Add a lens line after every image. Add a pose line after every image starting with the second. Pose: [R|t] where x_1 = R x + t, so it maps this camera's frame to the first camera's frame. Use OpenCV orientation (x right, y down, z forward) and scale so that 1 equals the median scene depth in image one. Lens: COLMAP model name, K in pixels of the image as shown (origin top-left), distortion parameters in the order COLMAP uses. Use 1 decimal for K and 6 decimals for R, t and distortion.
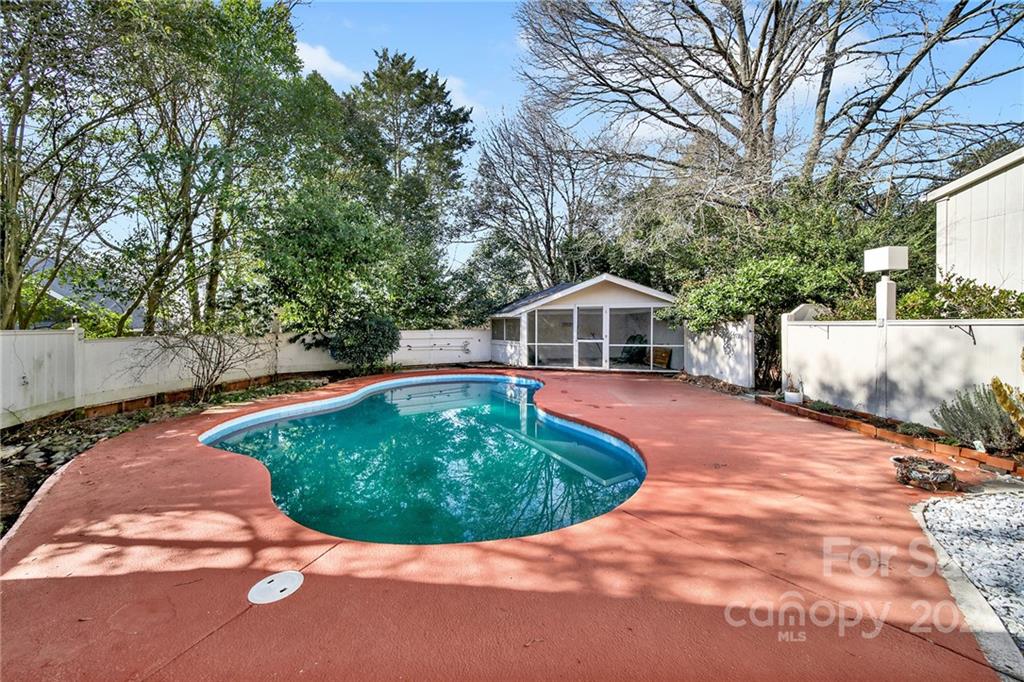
lens RADIAL K [[365.4, 0, 511.2], [0, 365.4, 329.5], [0, 0, 1]] dist [-0.000020, -0.000491]
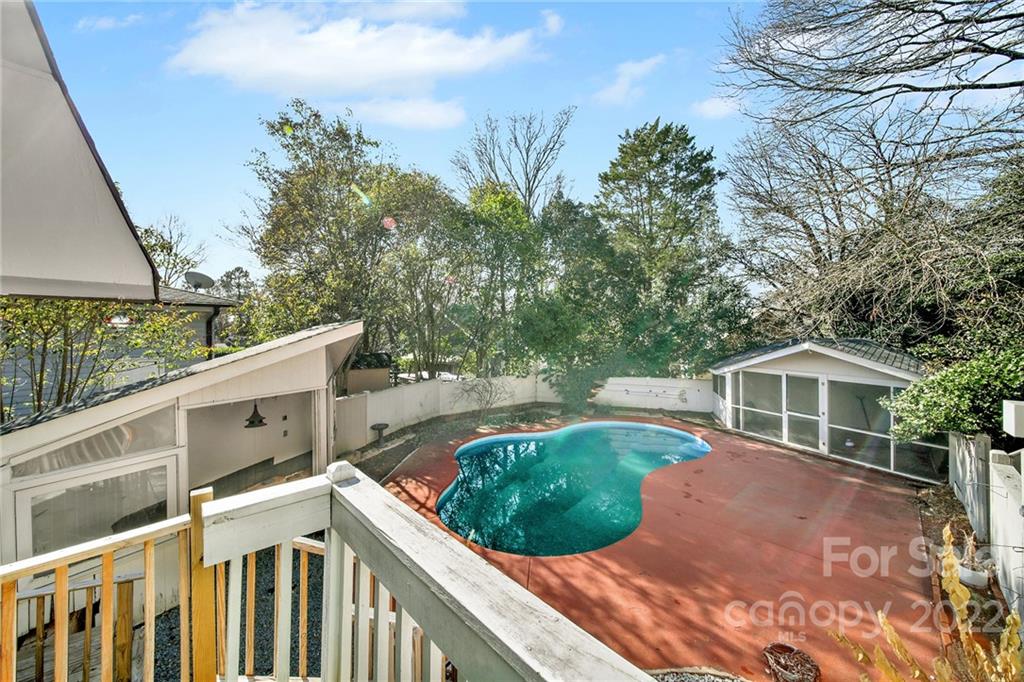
lens RADIAL K [[365.4, 0, 511.2], [0, 365.4, 329.5], [0, 0, 1]] dist [-0.000020, -0.000491]
pose [[0.674393, -0.000419, -0.738372, 0.390449], [-0.008150, 0.999935, -0.008012, -0.158848], [0.738327, 0.011421, 0.674346, -0.089426]]
